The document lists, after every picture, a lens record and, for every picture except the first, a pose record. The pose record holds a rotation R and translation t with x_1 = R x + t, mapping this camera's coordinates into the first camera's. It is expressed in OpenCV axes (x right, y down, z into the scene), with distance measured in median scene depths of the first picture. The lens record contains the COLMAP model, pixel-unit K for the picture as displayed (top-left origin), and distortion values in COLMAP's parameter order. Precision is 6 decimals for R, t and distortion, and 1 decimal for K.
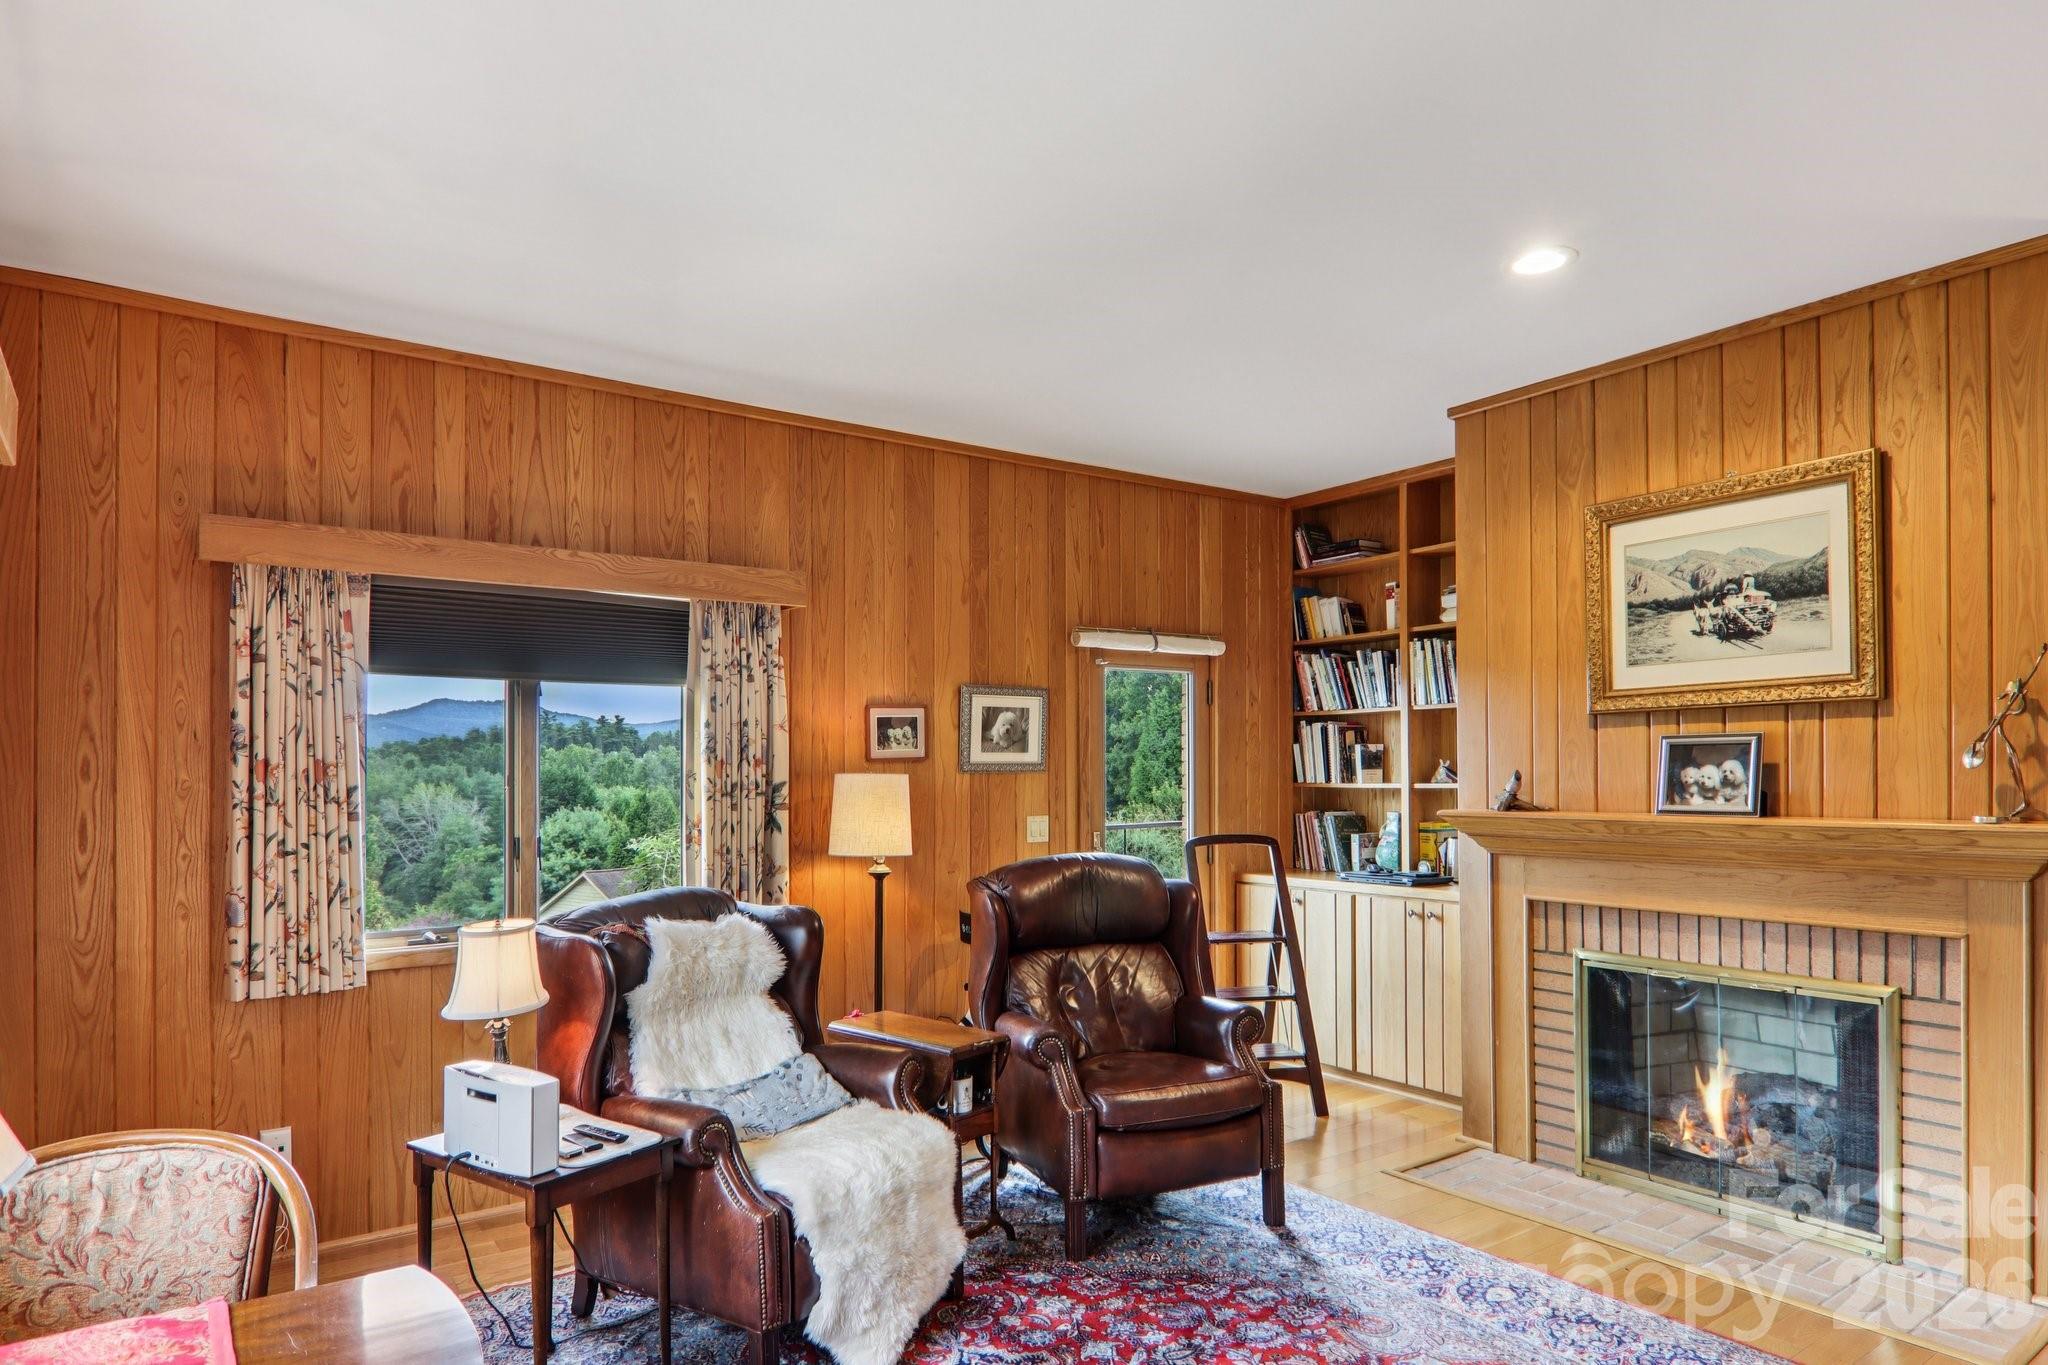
lens RADIAL K [[1153.0, 0, 996.9], [0, 1153.0, 772.7], [0, 0, 1]] dist [-0.002030, -0.008888]
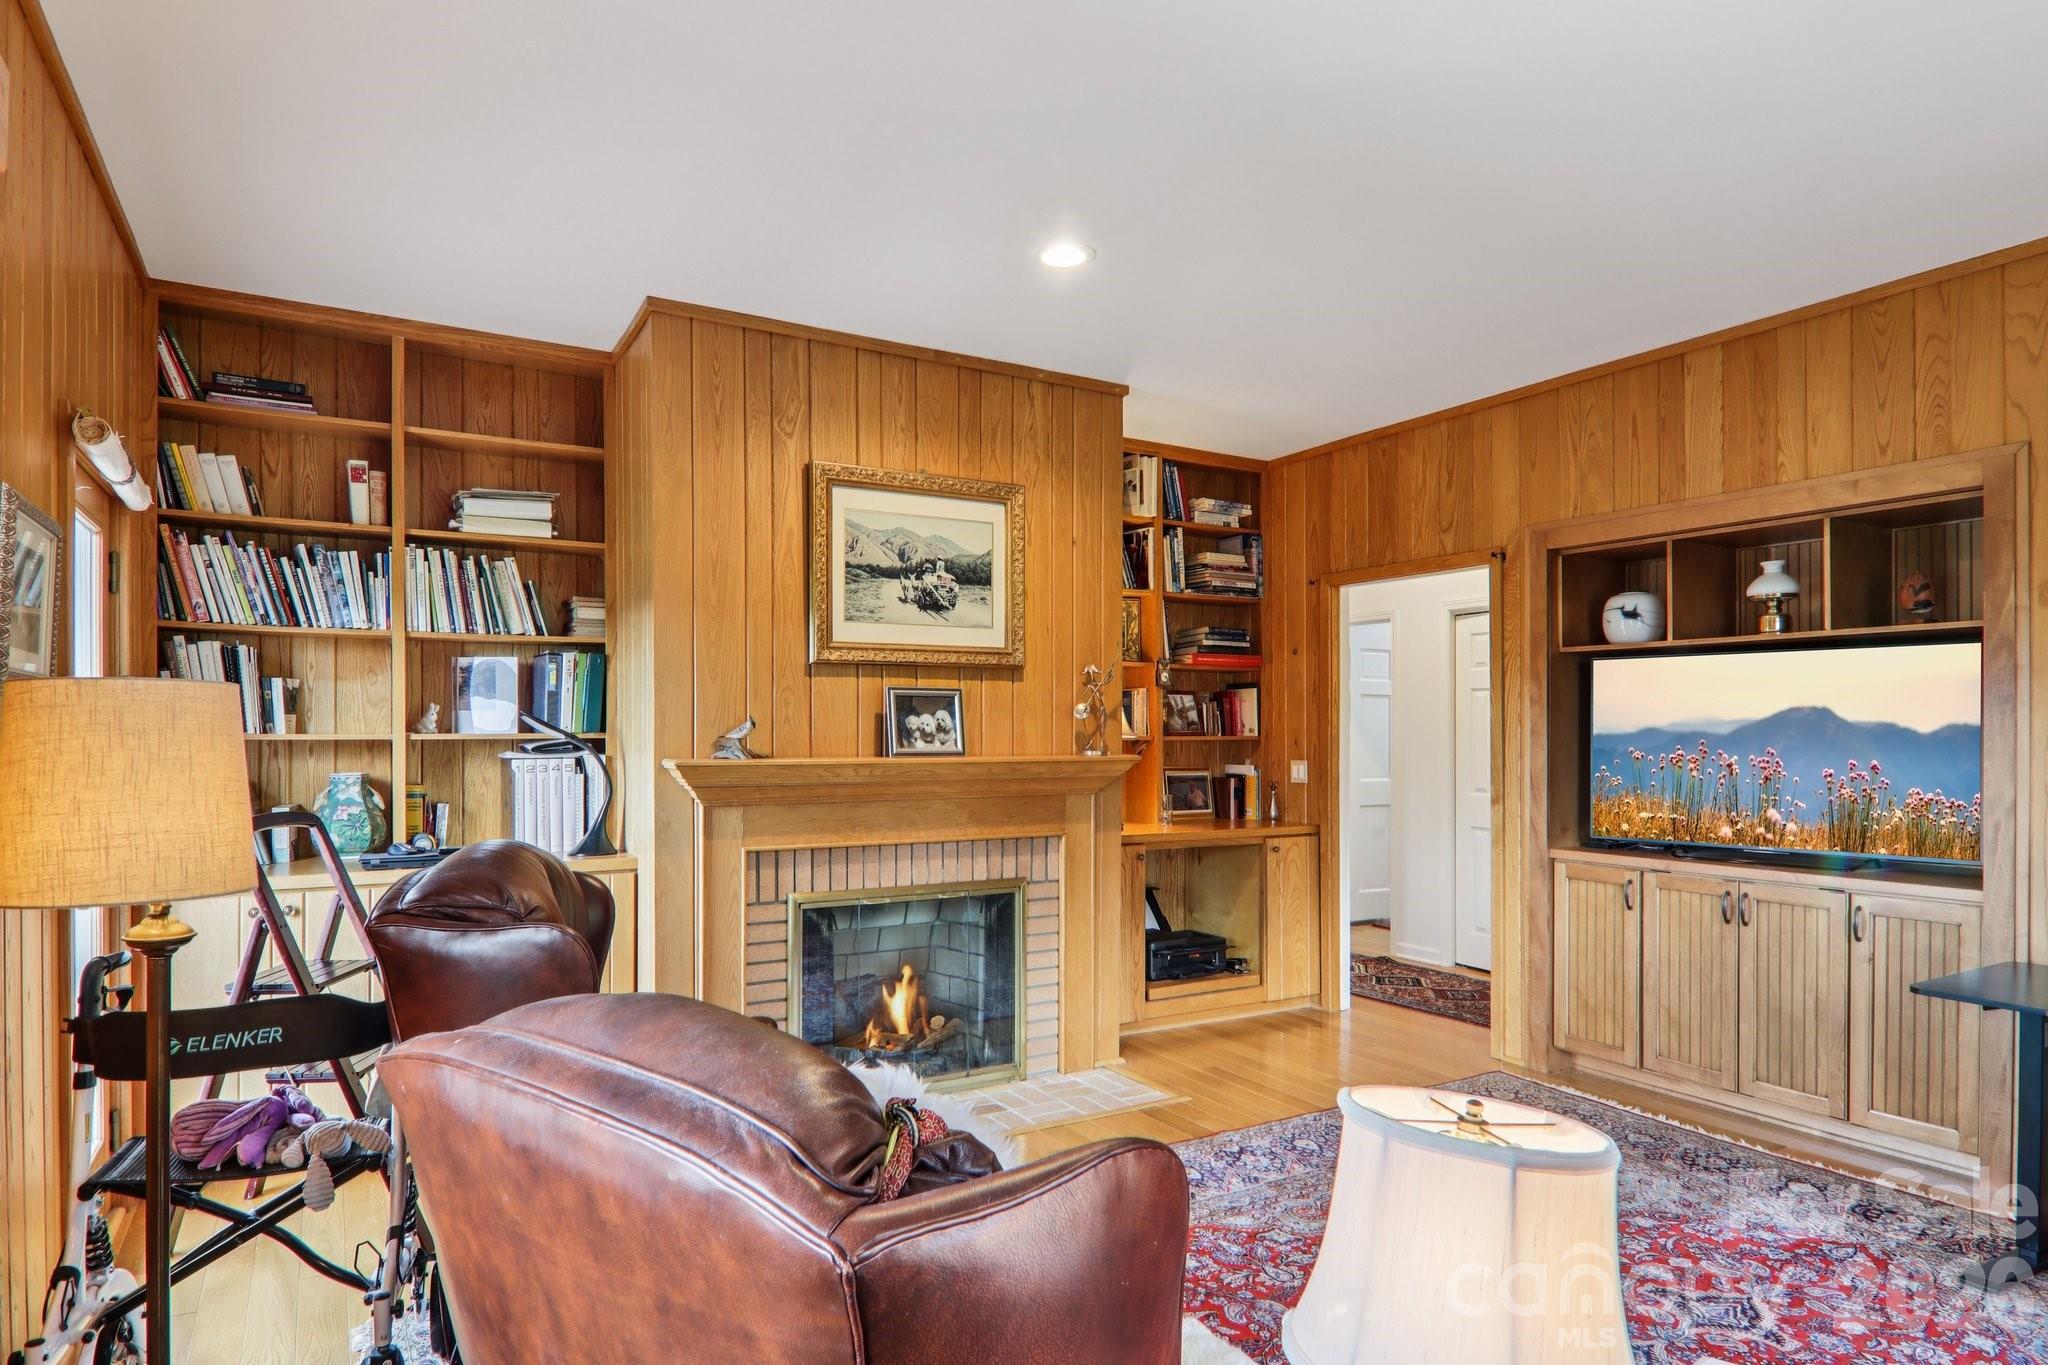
lens RADIAL K [[1153.0, 0, 997.2], [0, 1153.0, 739.6], [0, 0, 1]] dist [-0.002030, -0.008888]
pose [[0.084631, 0.004783, 0.996401, -0.504500], [-0.001341, 0.999988, -0.004687, 0.022980], [-0.996411, -0.000940, 0.084637, 0.755645]]
